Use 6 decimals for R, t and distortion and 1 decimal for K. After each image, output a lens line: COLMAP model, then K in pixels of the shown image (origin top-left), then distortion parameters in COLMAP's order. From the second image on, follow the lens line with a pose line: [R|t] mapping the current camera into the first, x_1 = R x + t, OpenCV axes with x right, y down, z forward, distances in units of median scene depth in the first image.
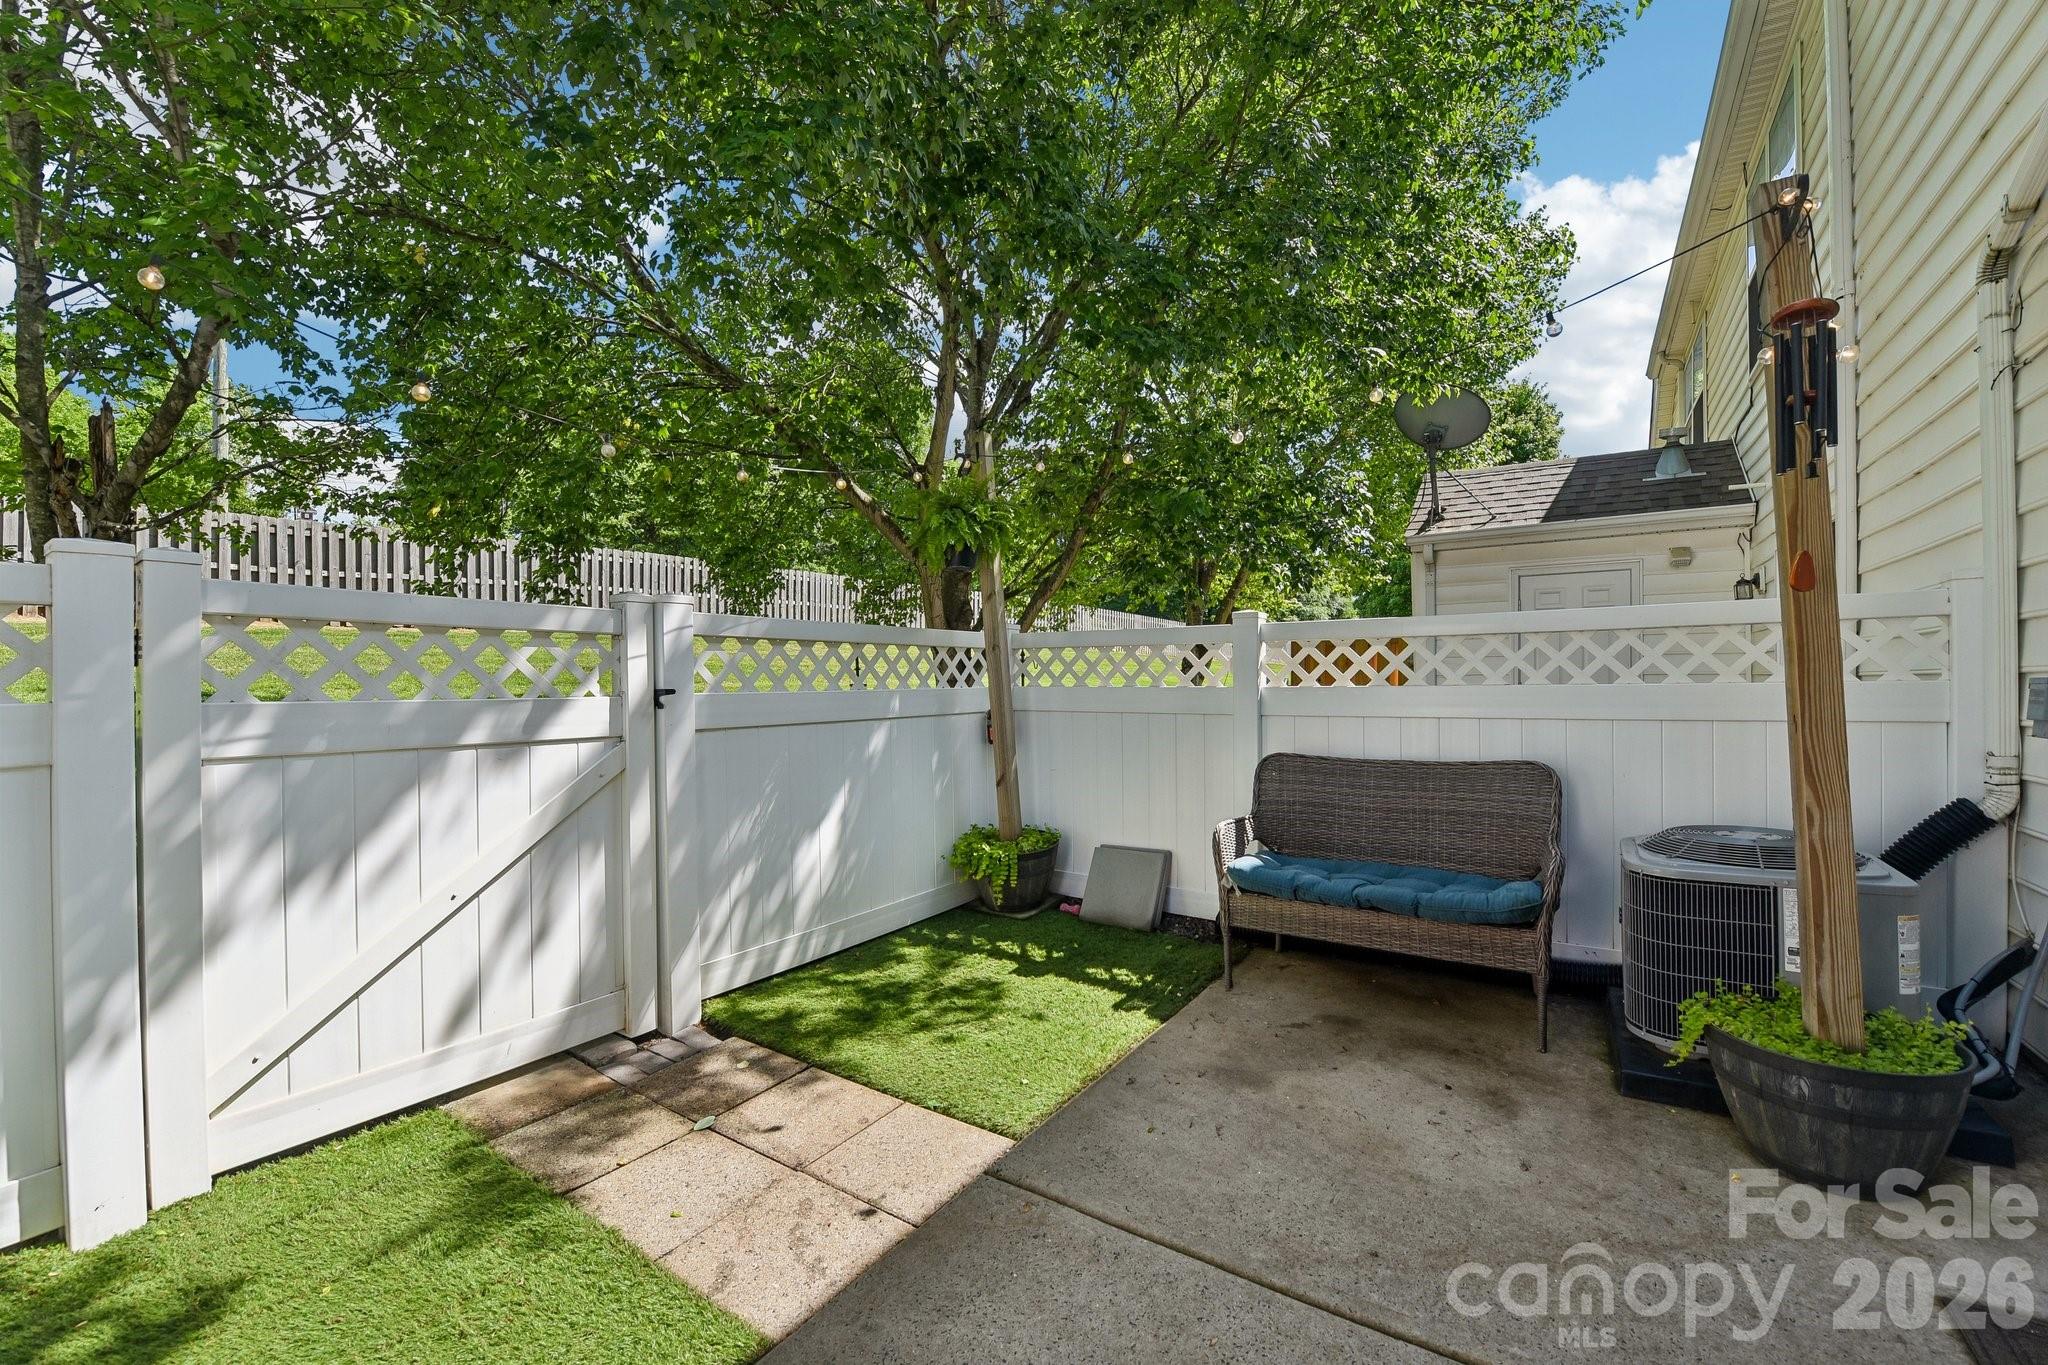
lens RADIAL K [[819.2, 0, 1023.6], [0, 819.2, 684.8], [0, 0, 1]] dist [-0.018581, -0.000420]
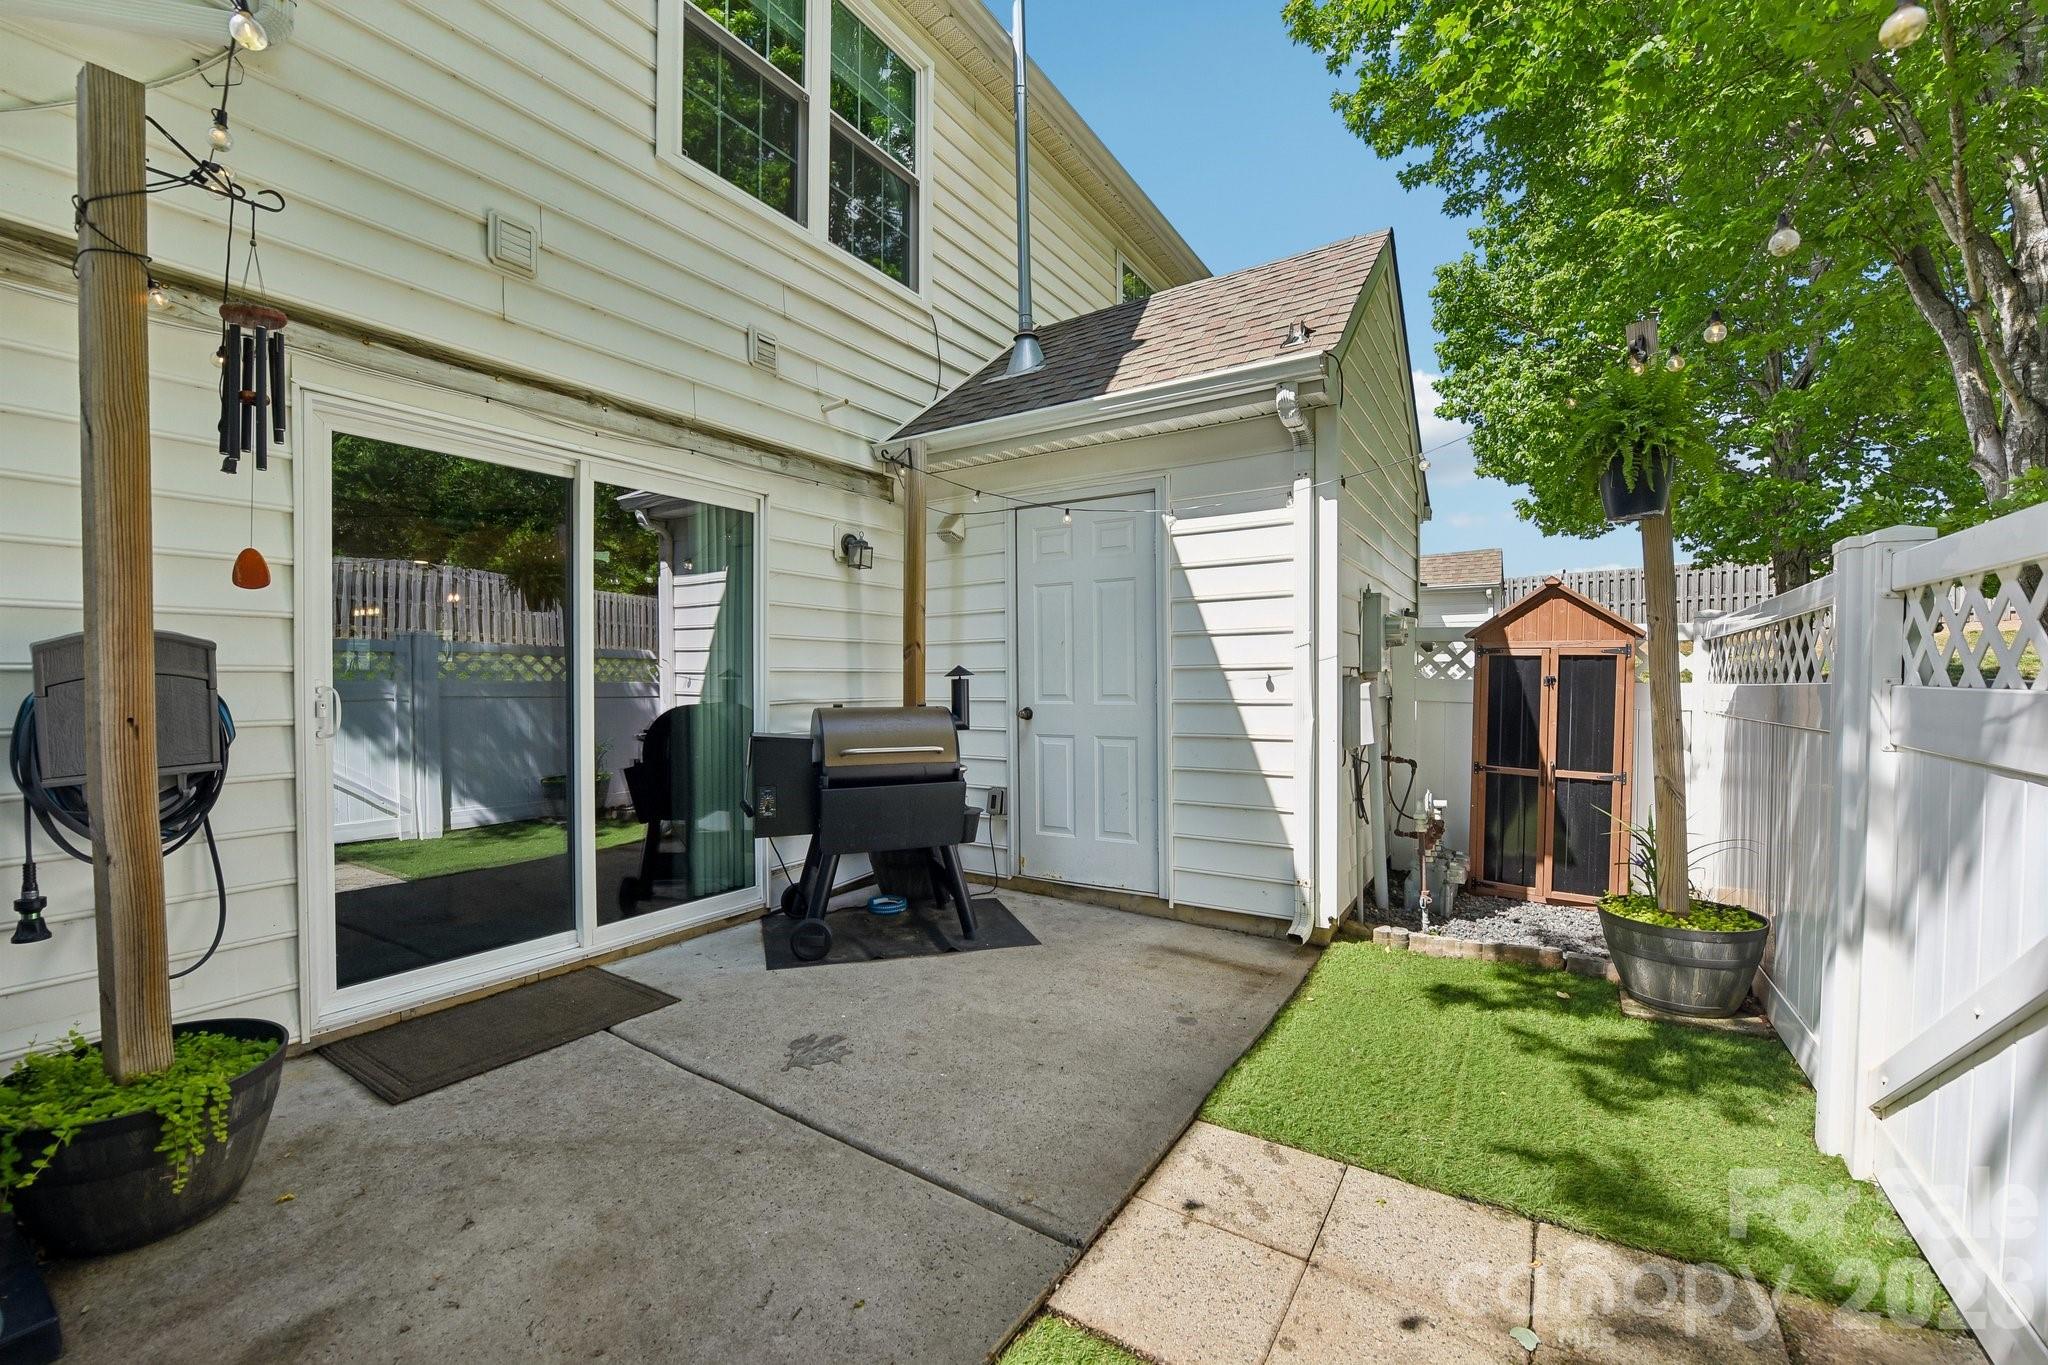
lens RADIAL K [[819.2, 0, 1023.6], [0, 819.2, 684.8], [0, 0, 1]] dist [-0.018581, -0.000420]
pose [[-0.999714, 0.011201, -0.021134, 0.017547], [0.010848, 0.999801, 0.016761, -0.001353], [0.021318, 0.016527, -0.999636, 1.427419]]
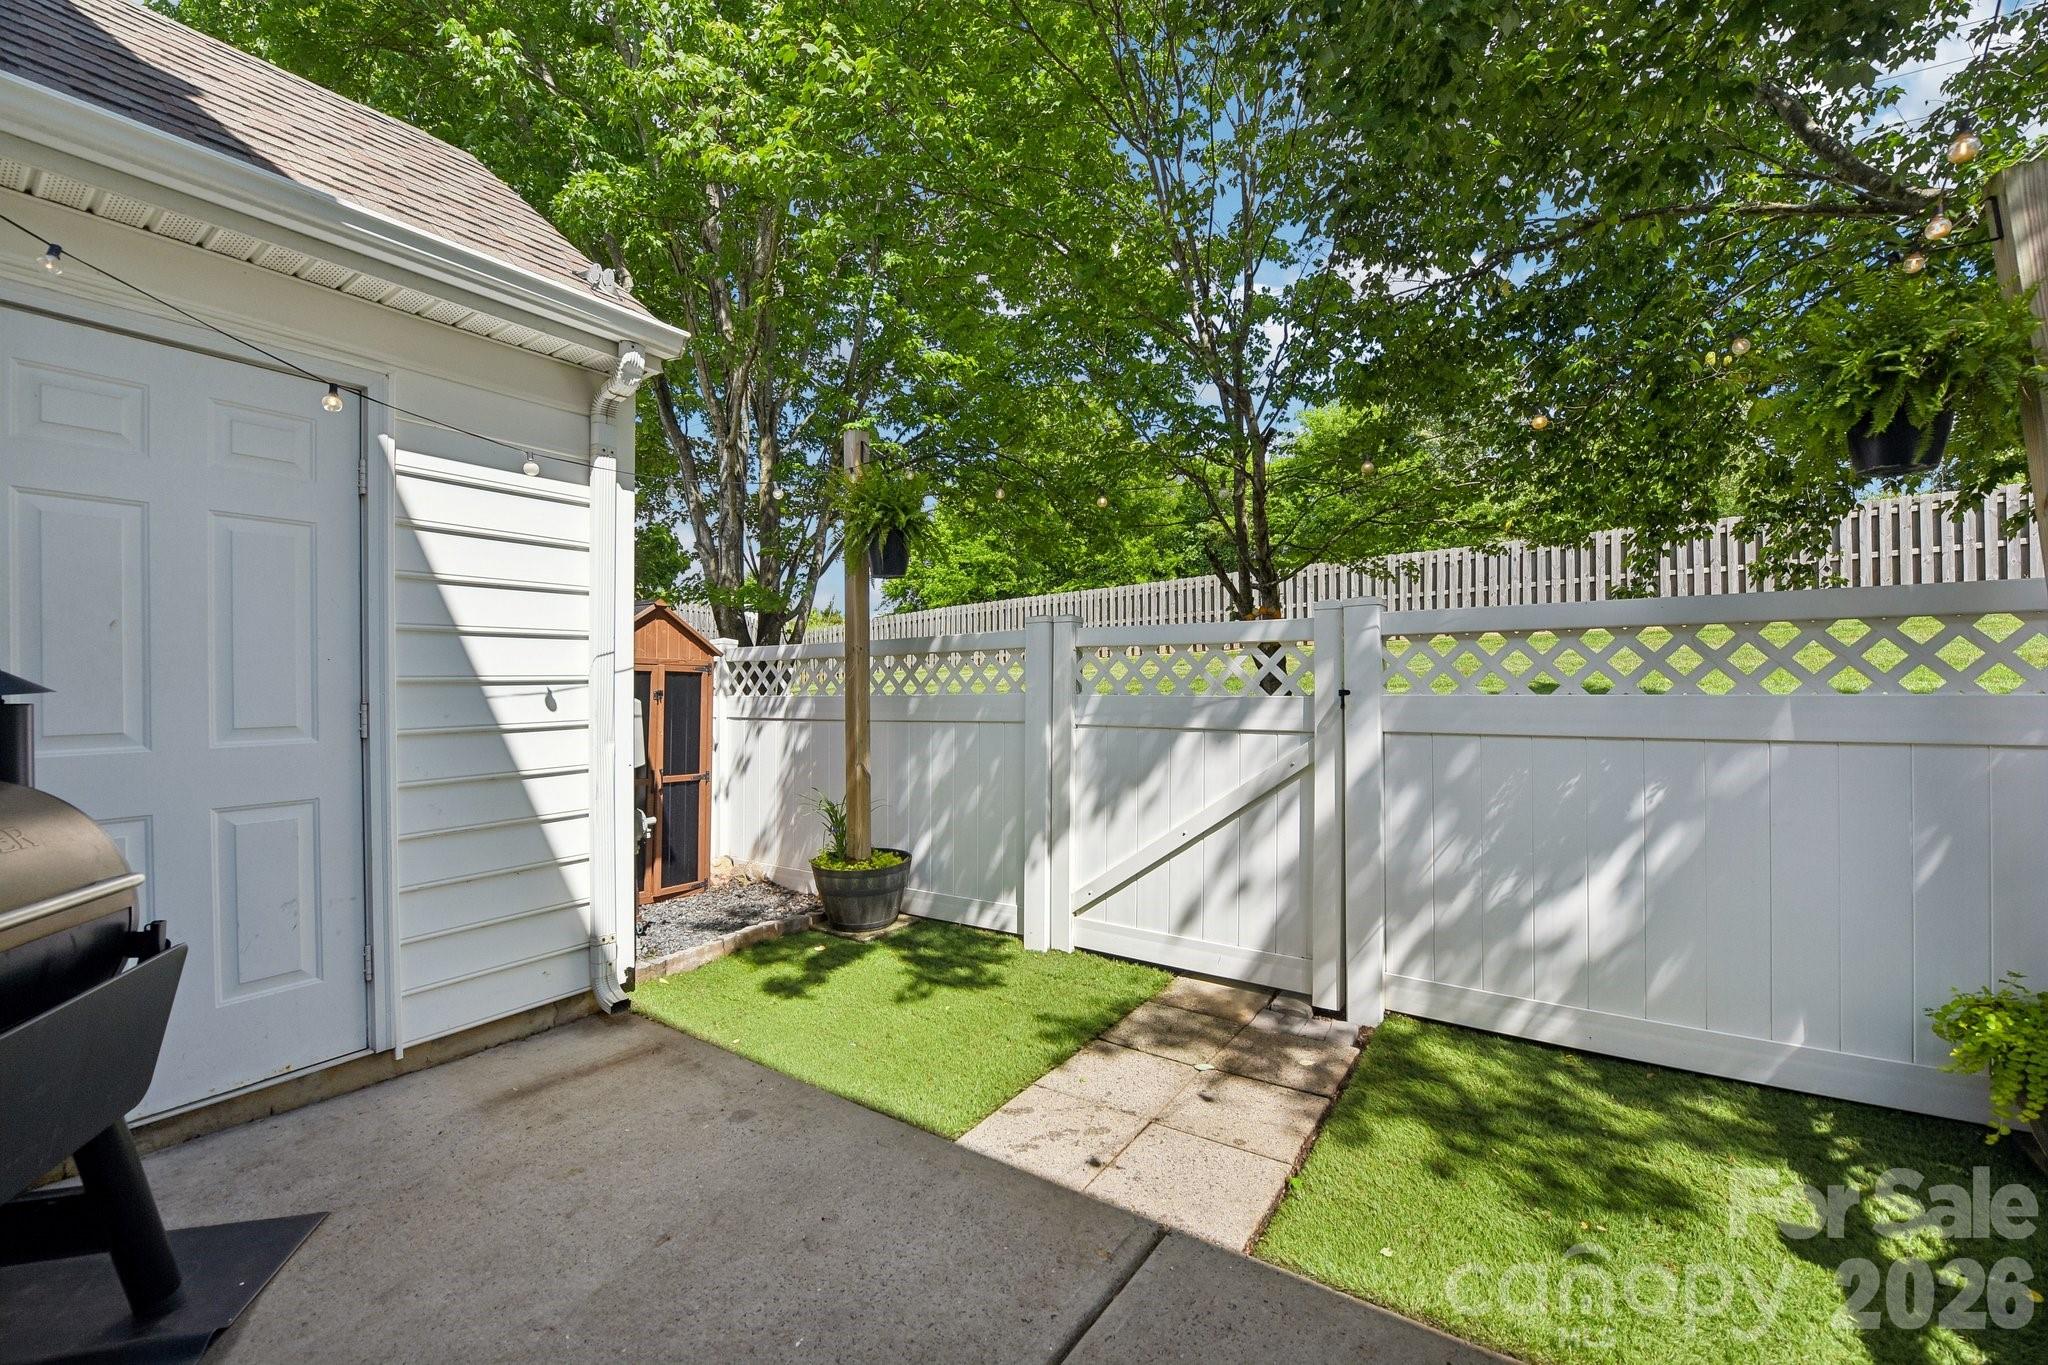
lens RADIAL K [[819.2, 0, 1023.6], [0, 819.2, 684.8], [0, 0, 1]] dist [-0.018581, -0.000420]
pose [[-0.000952, 0.008443, -0.999964, 0.664423], [-0.005115, 0.999951, 0.008447, -0.010011], [0.999986, 0.005122, -0.000909, 0.651627]]
